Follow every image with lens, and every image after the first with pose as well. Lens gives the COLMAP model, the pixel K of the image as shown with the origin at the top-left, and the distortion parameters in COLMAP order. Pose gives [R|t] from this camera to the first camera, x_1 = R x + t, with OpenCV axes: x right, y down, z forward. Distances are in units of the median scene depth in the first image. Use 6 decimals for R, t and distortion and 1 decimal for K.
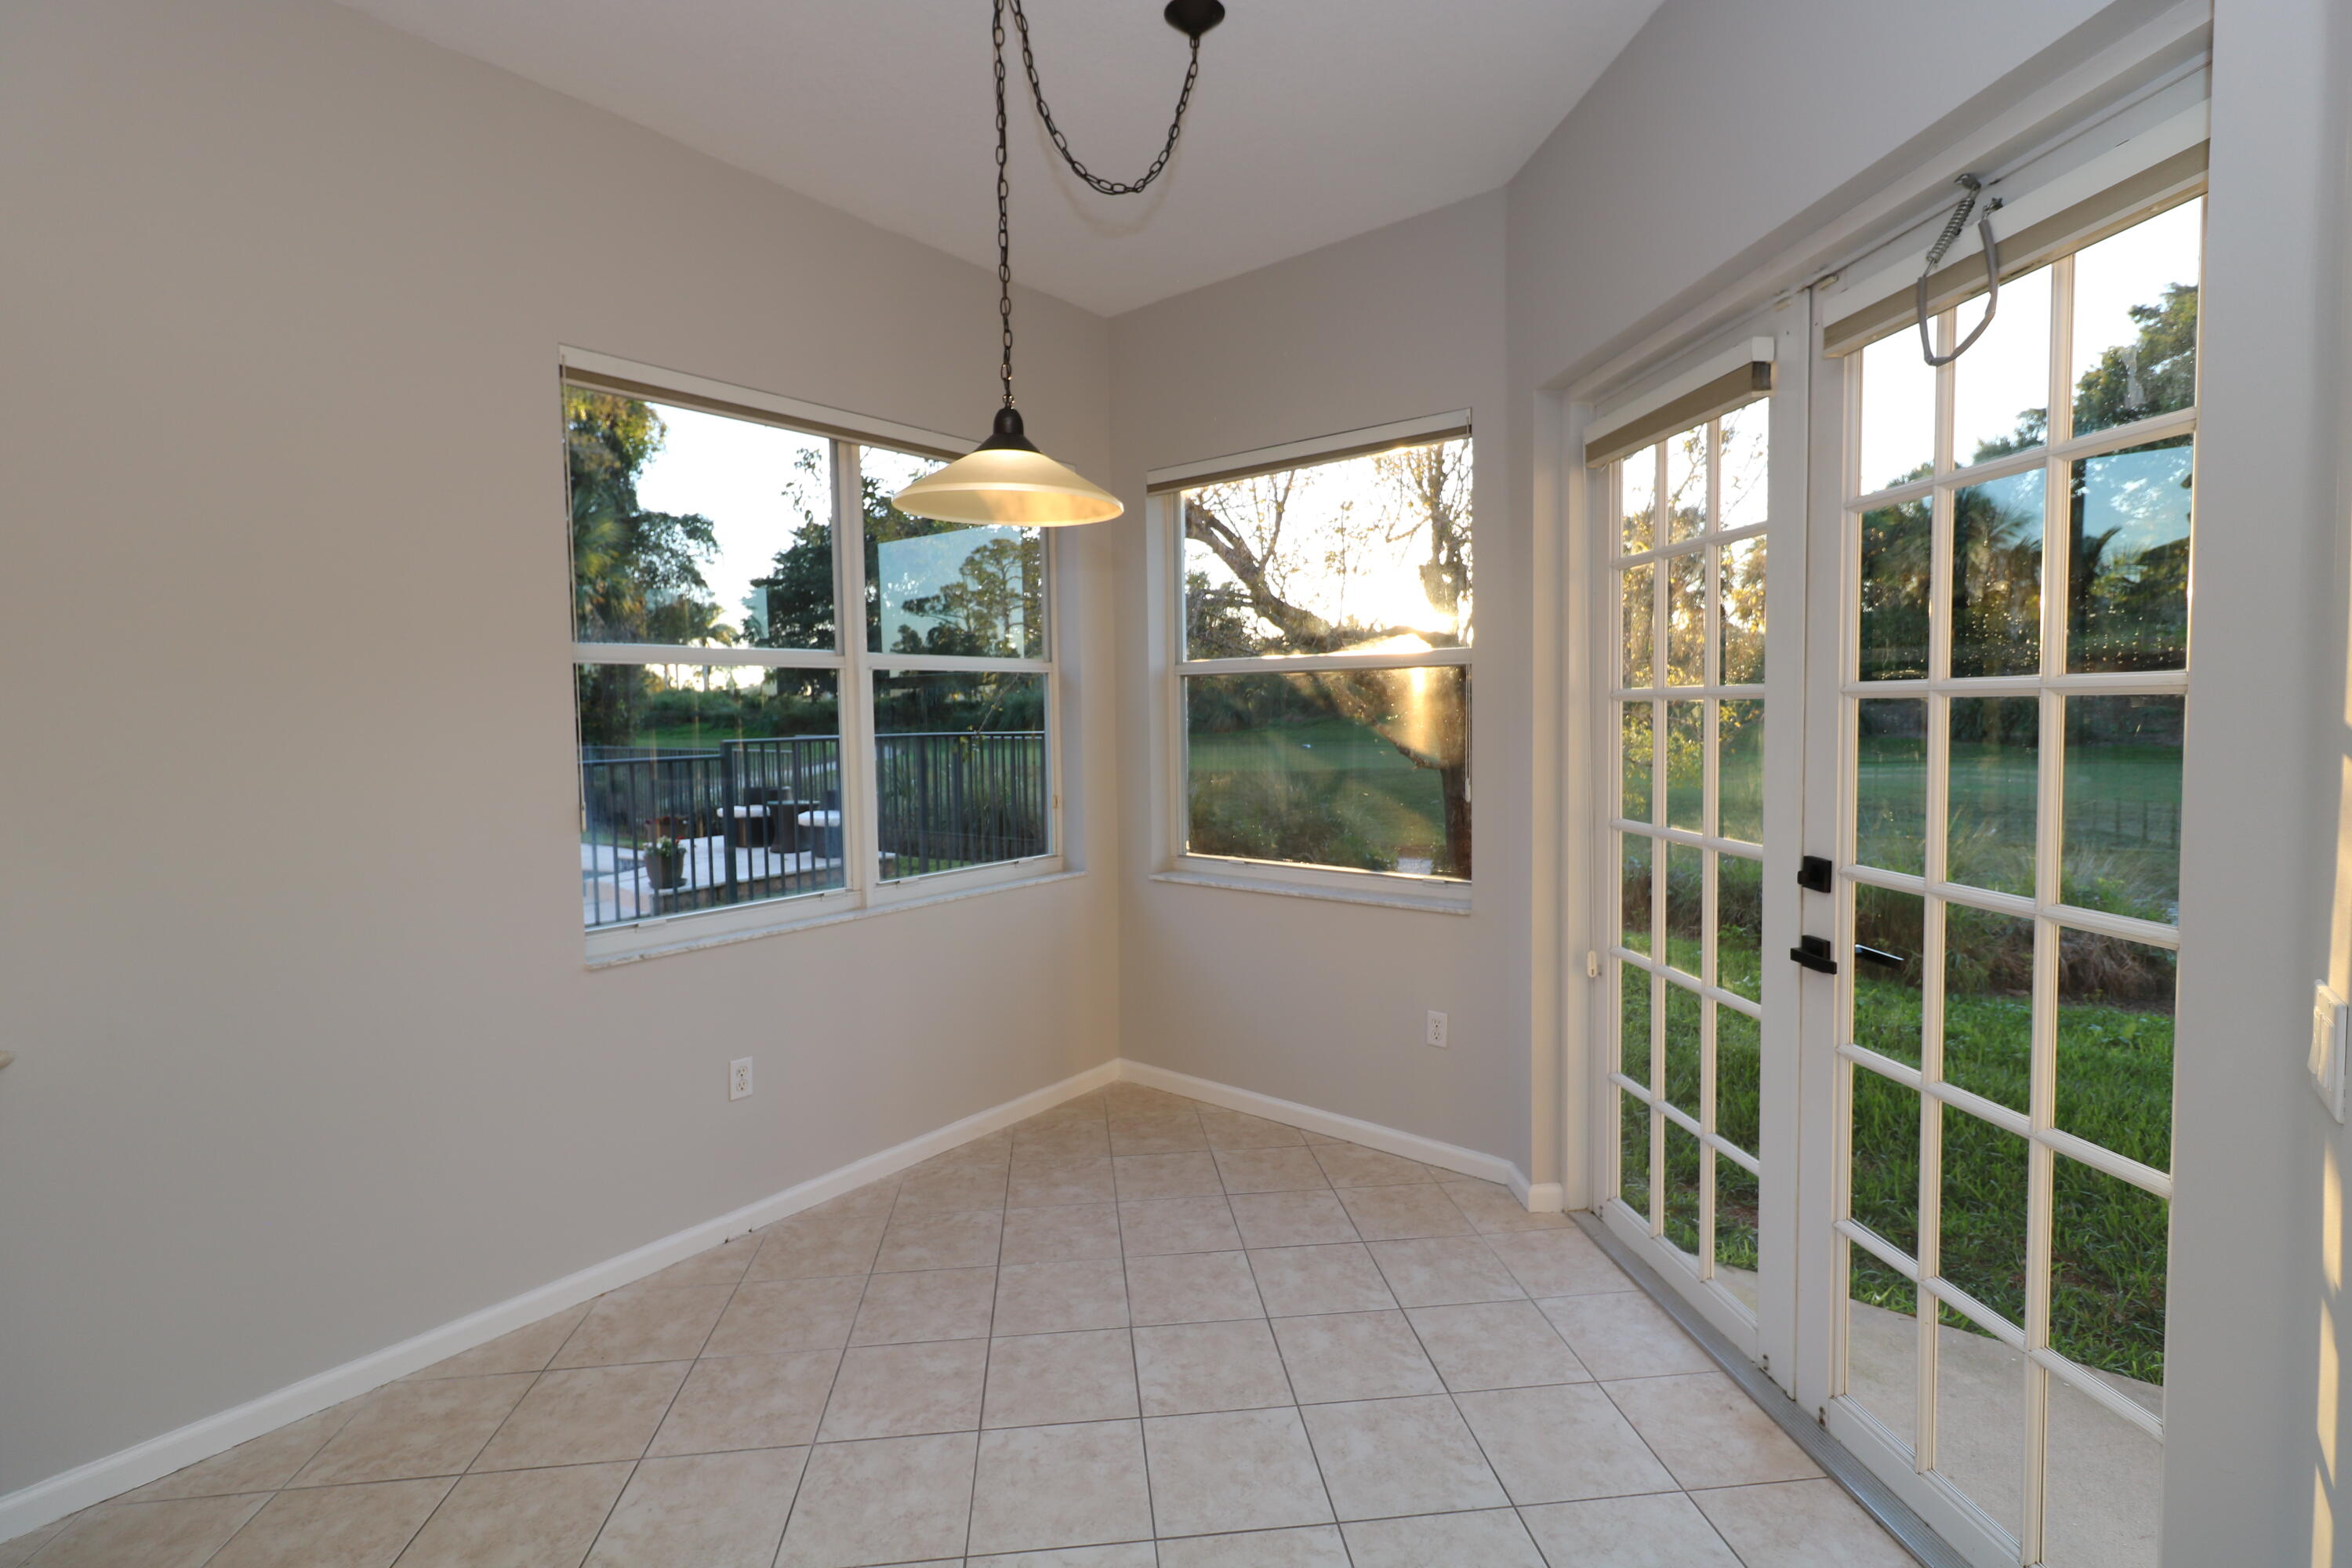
lens RADIAL K [[1078.0, 0, 1176.4], [0, 1078.0, 764.1], [0, 0, 1]] dist [0.002462, -0.000692]
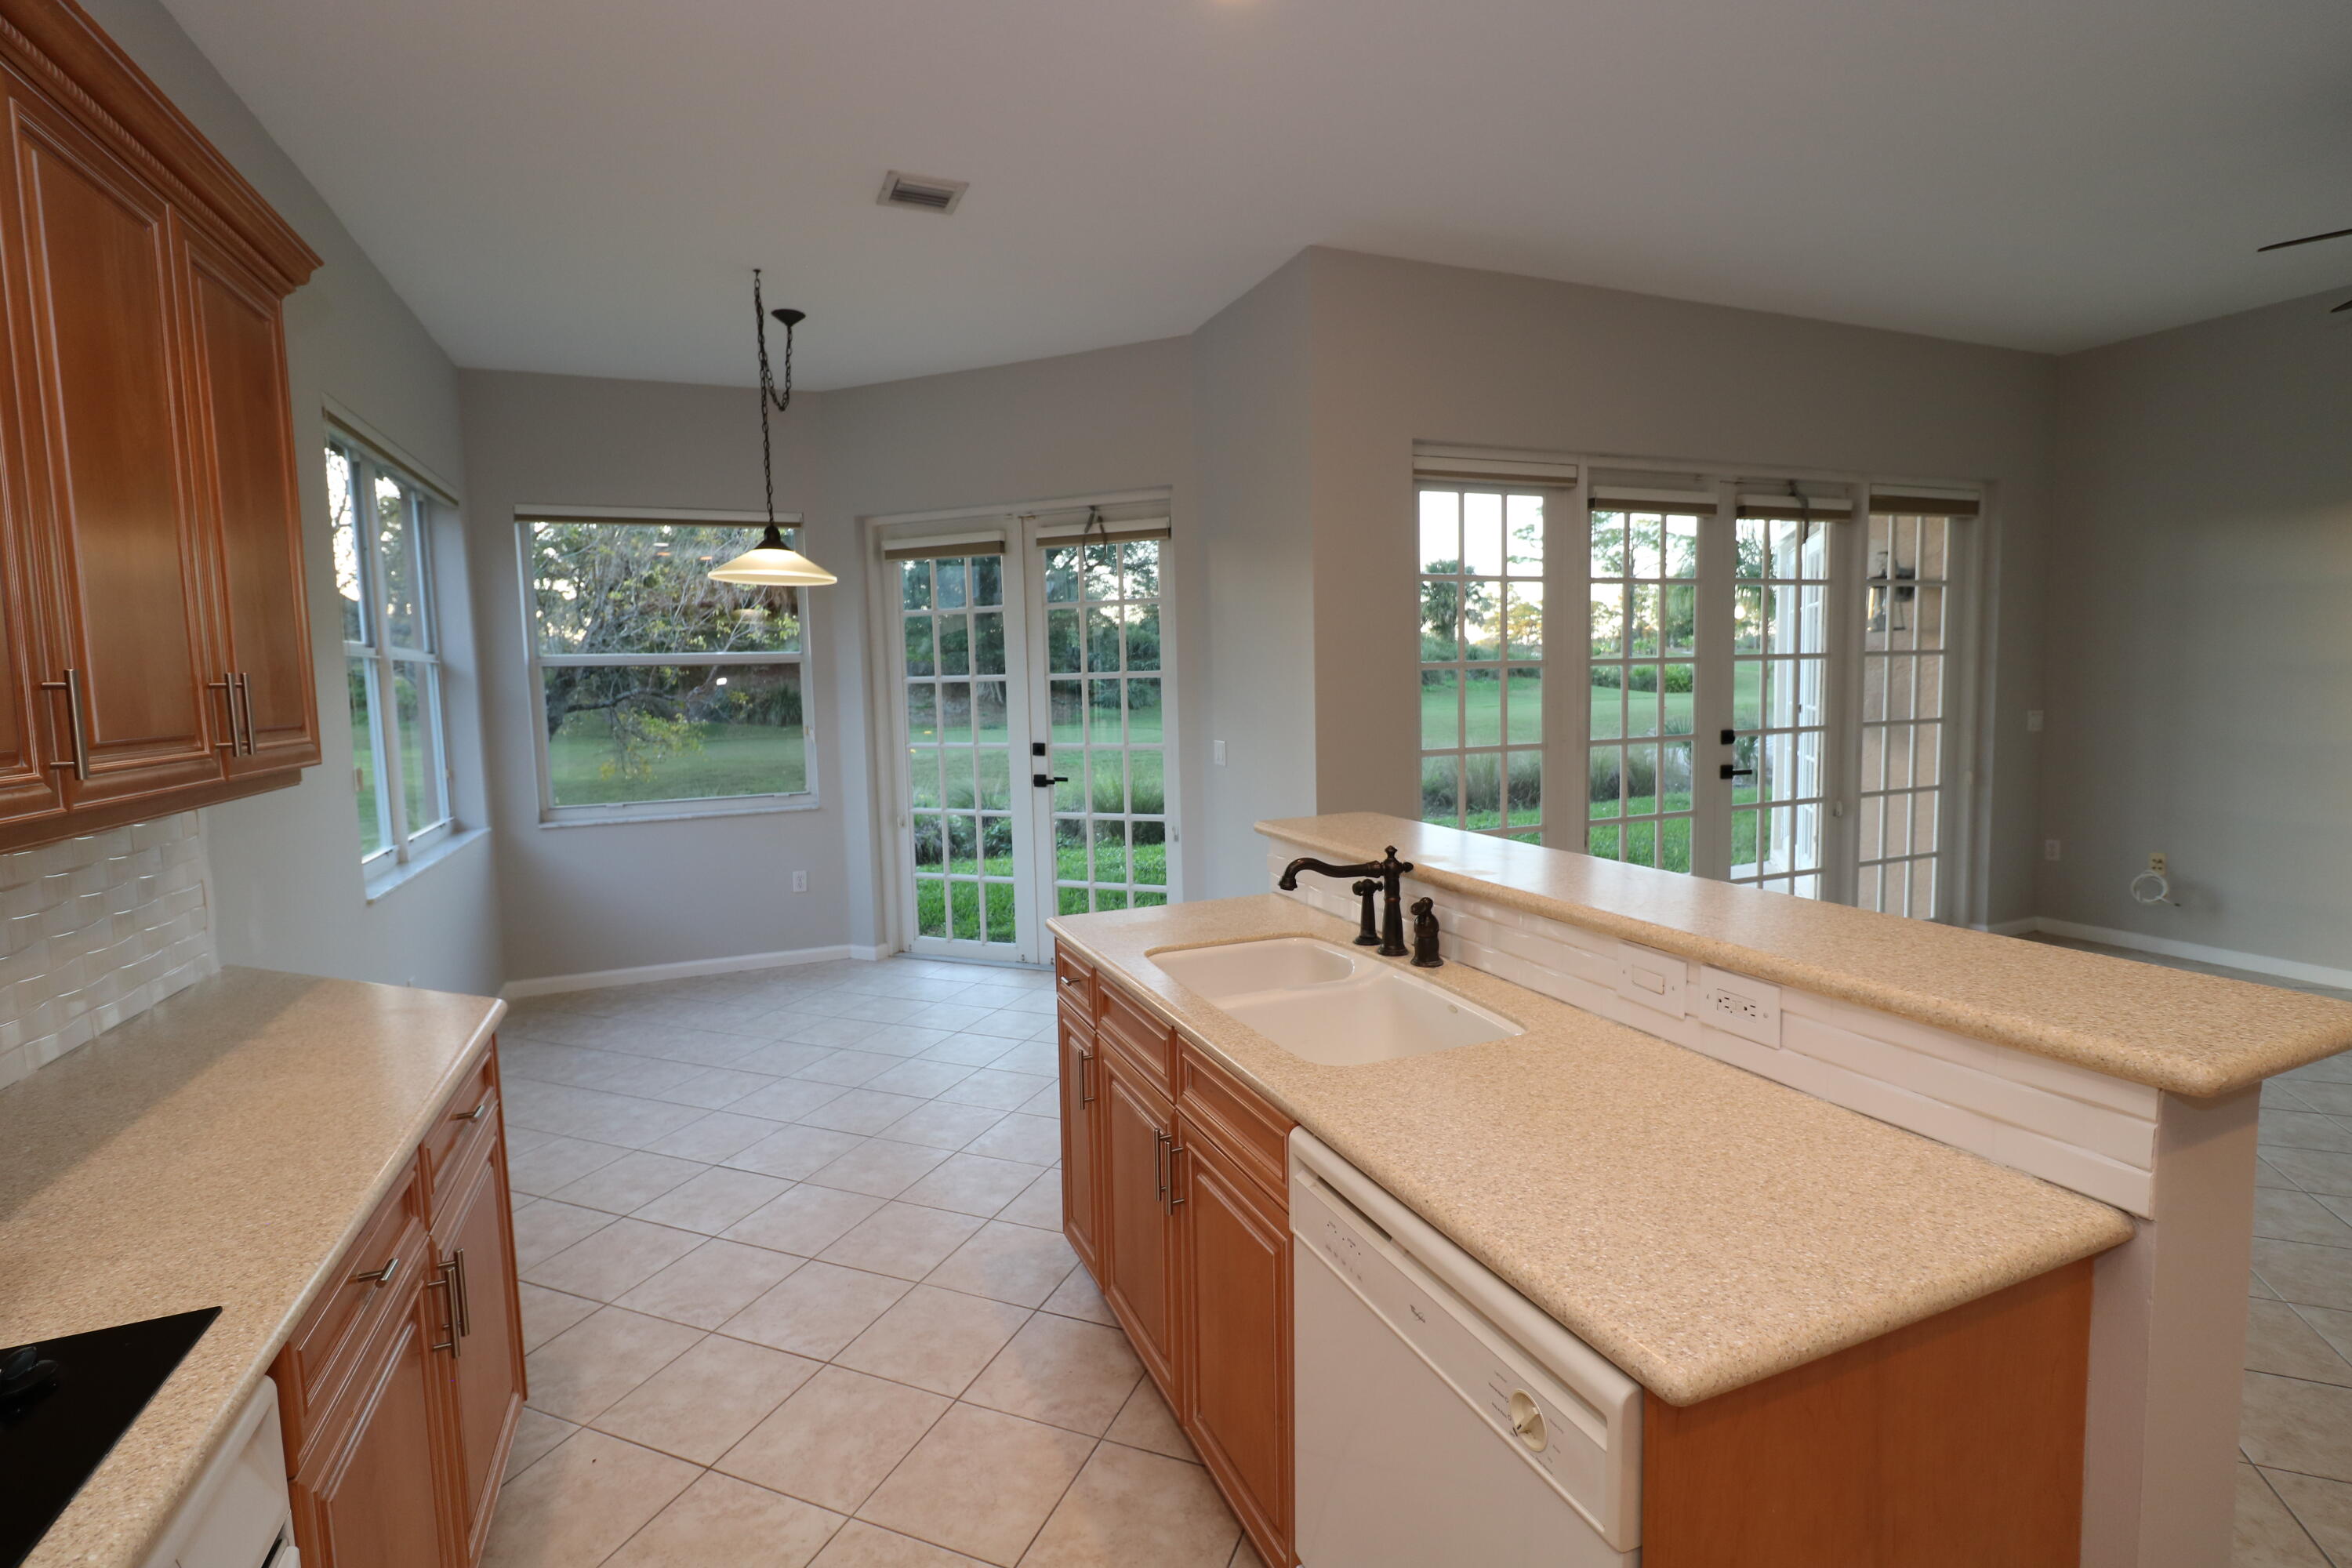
lens RADIAL K [[1078.0, 0, 1176.4], [0, 1078.0, 764.1], [0, 0, 1]] dist [0.002462, -0.000692]
pose [[0.476431, -0.067722, 0.876600, -1.464667], [0.064355, 0.997041, 0.042050, 0.050007], [-0.876853, 0.036380, 0.479379, -0.497529]]
